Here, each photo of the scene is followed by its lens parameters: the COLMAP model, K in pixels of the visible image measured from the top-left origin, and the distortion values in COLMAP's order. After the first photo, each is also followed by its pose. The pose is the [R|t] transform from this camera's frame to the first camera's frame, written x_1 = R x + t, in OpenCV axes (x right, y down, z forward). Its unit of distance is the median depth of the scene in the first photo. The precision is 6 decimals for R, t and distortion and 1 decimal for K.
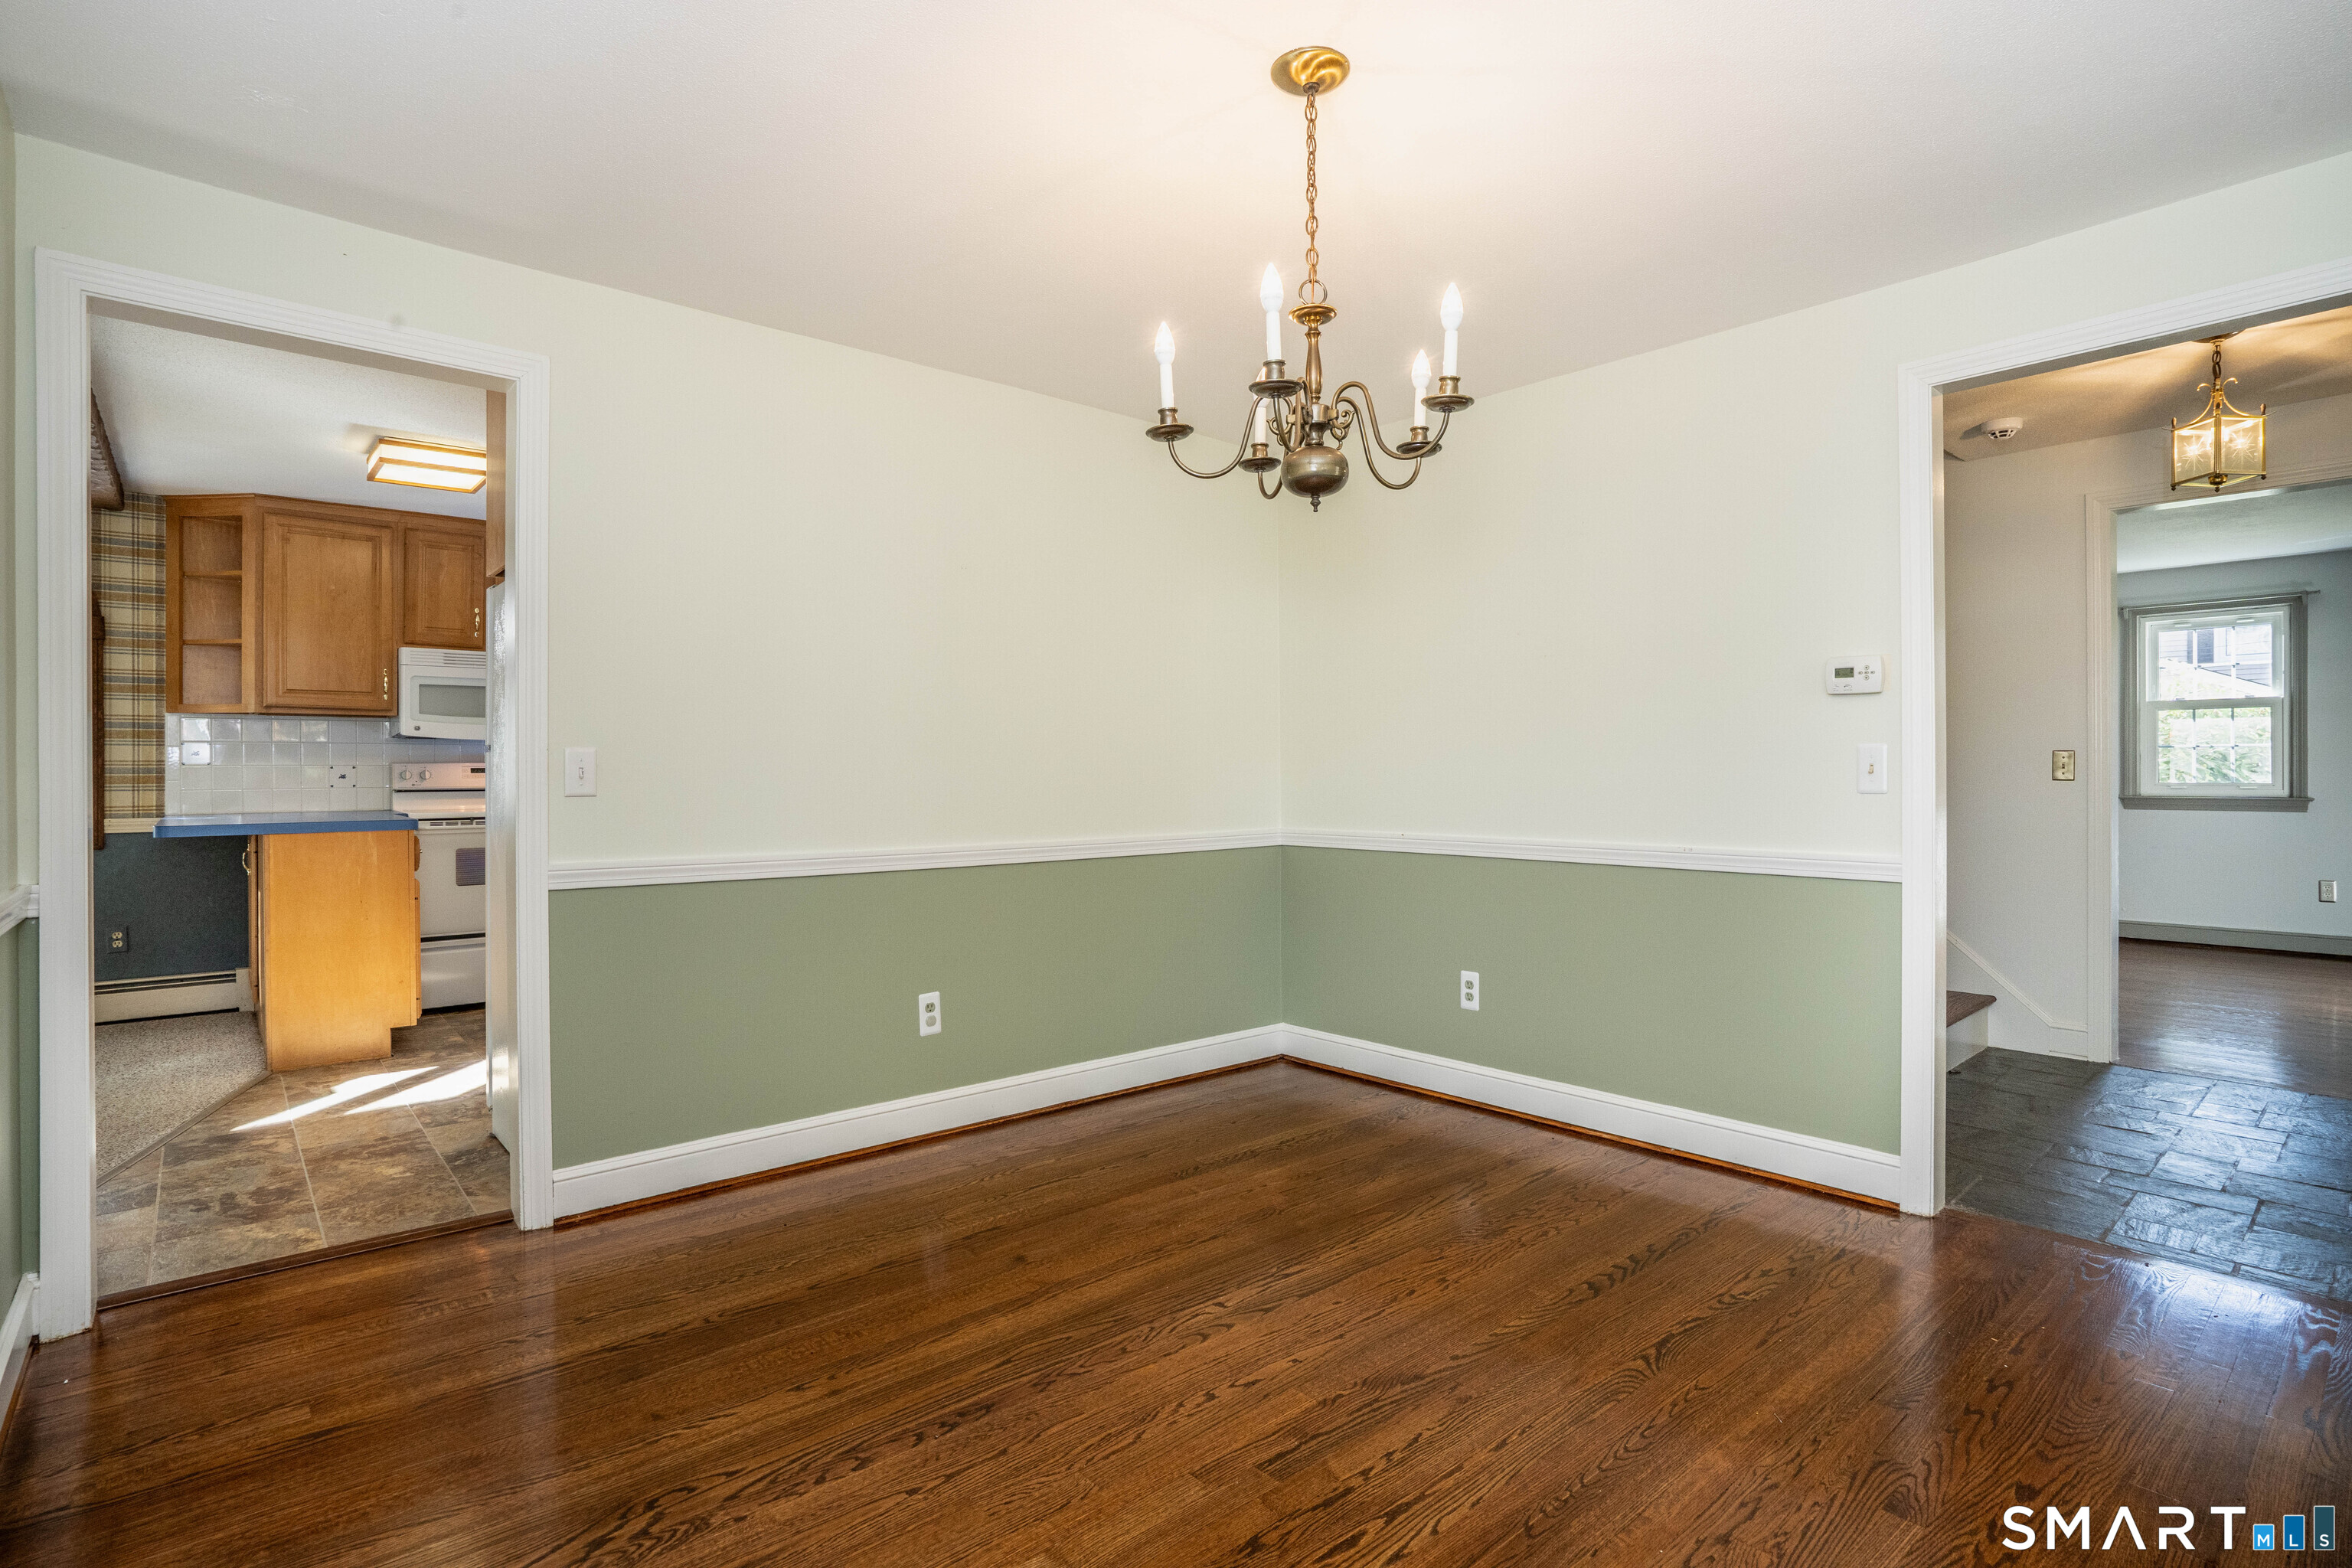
lens RADIAL K [[1148.1, 0, 1142.0], [0, 1148.1, 774.7], [0, 0, 1]] dist [-0.041504, 0.023059]
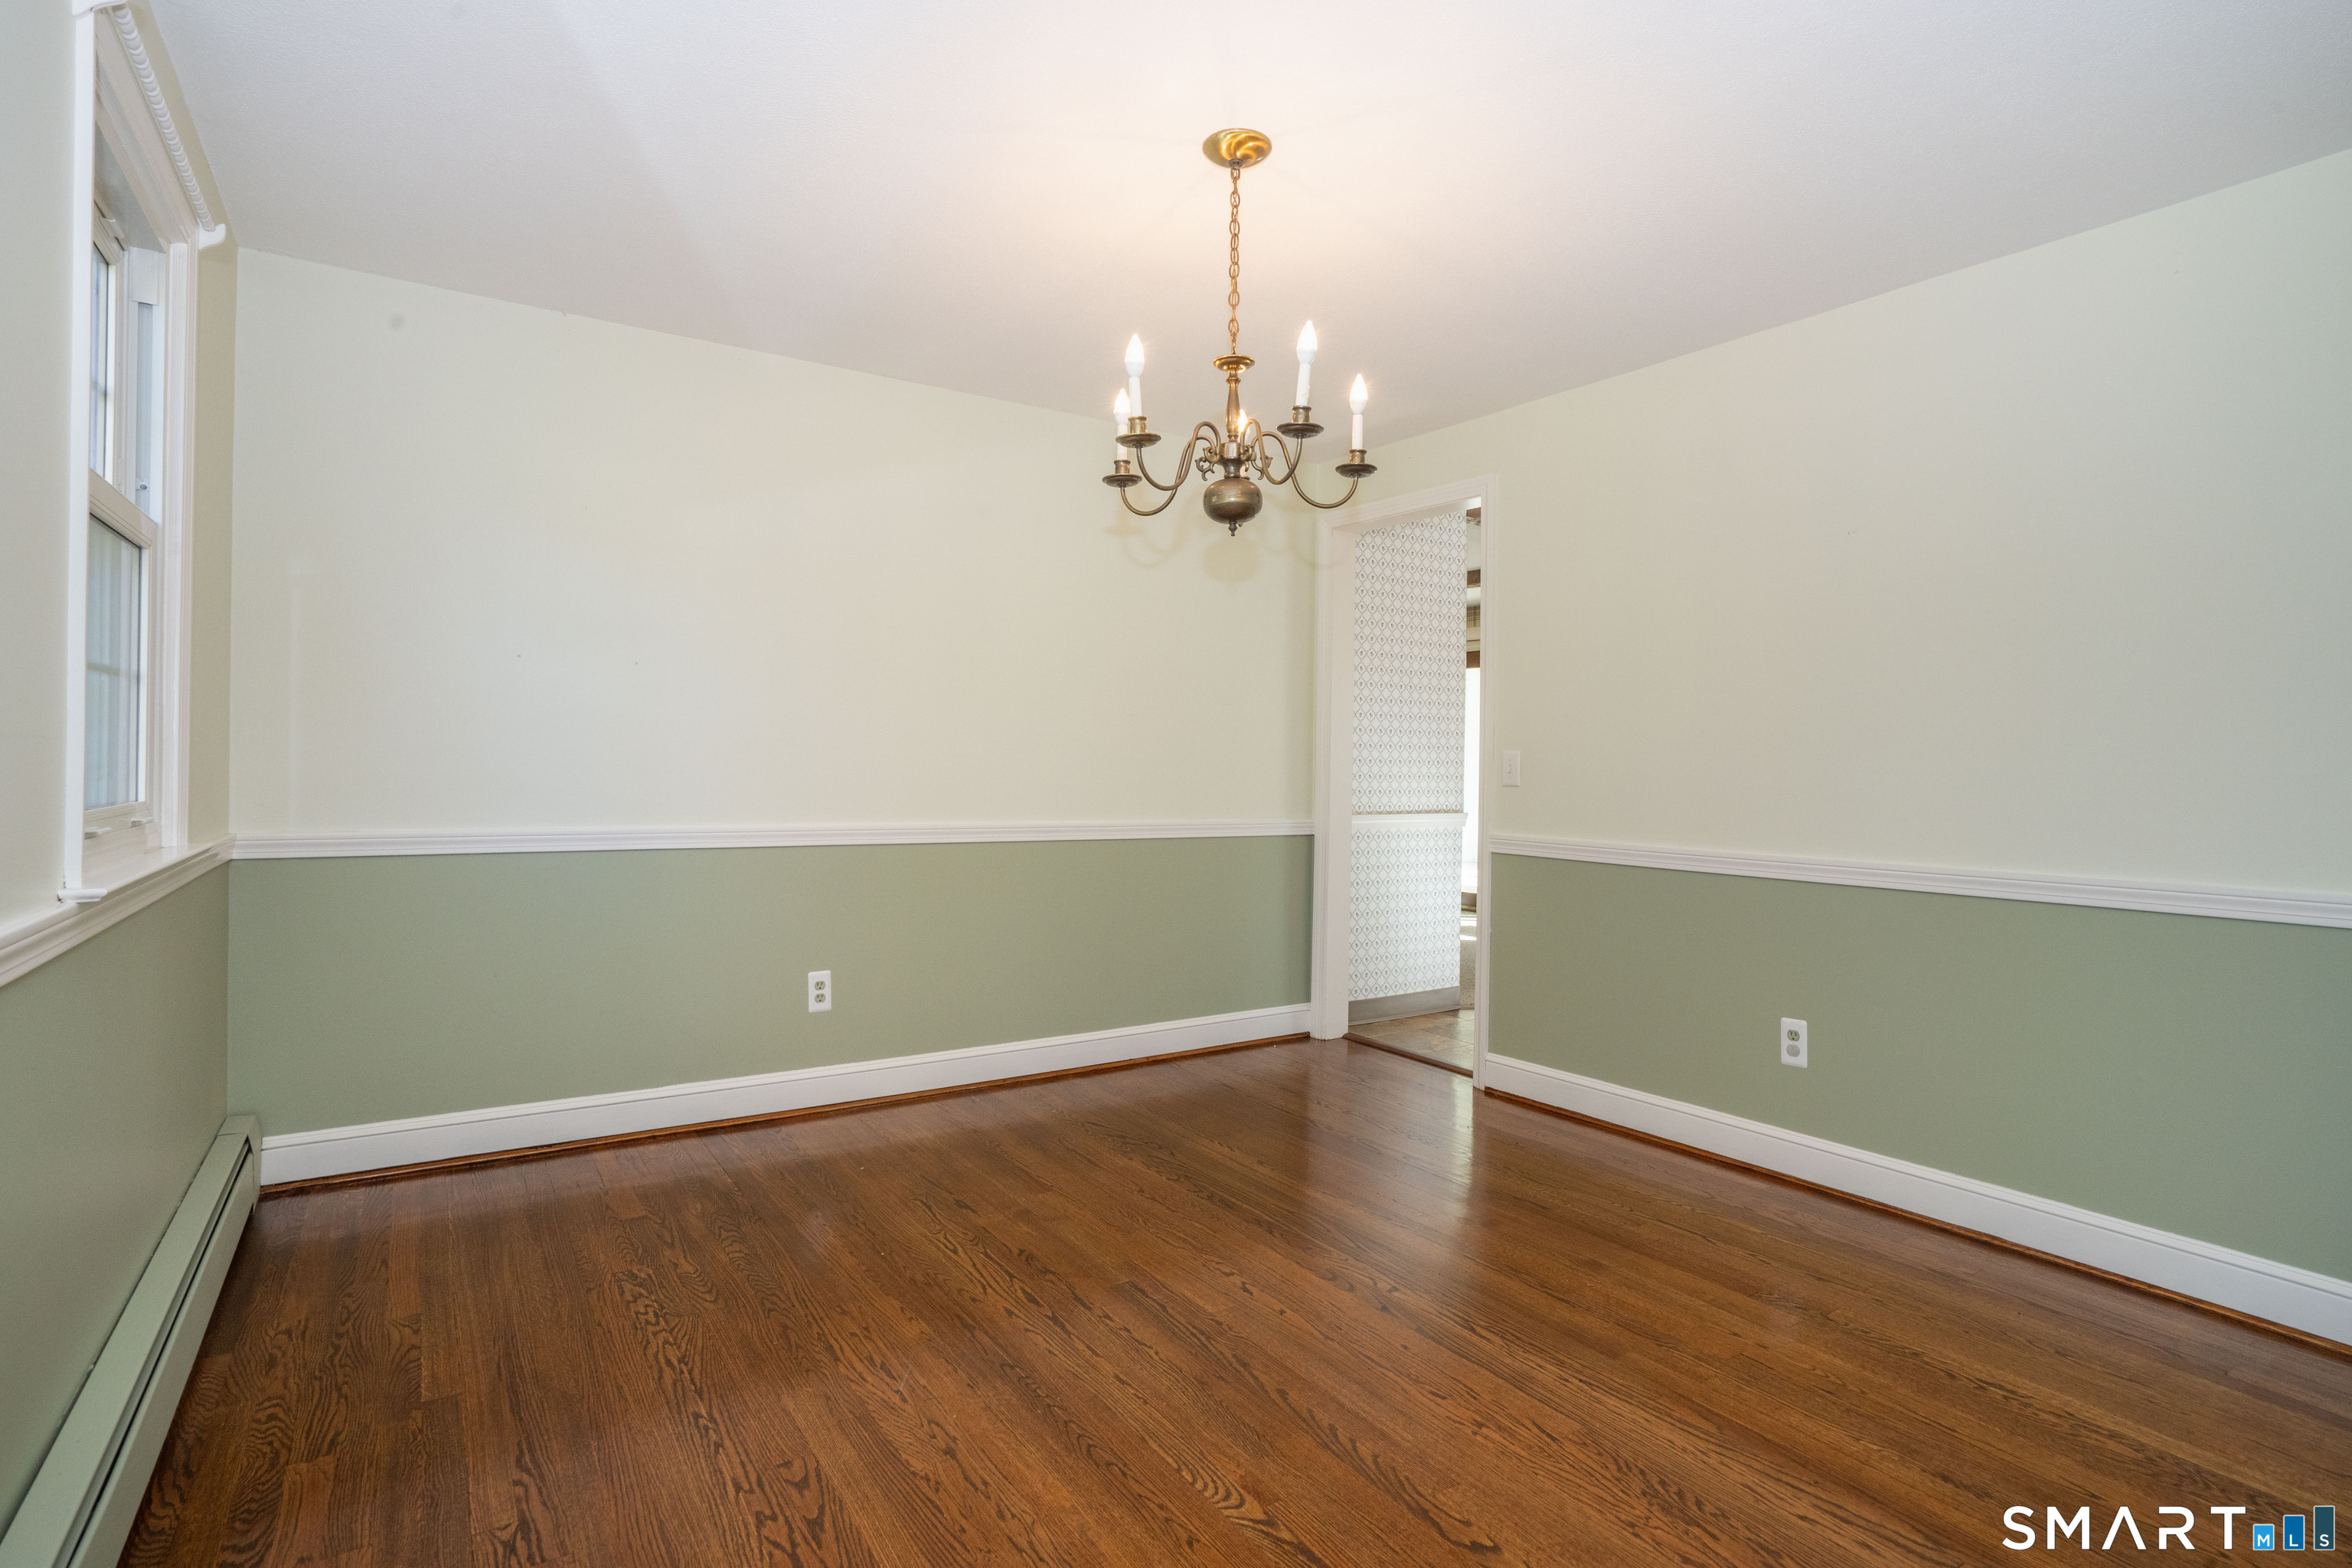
lens RADIAL K [[1087.8, 0, 1168.4], [0, 1087.8, 775.9], [0, 0, 1]] dist [-0.044650, 0.018755]
pose [[-0.087853, 0.008069, -0.996101, 0.889858], [-0.014497, 0.999851, 0.009378, -0.001171], [0.996028, 0.015265, -0.087723, 0.747823]]
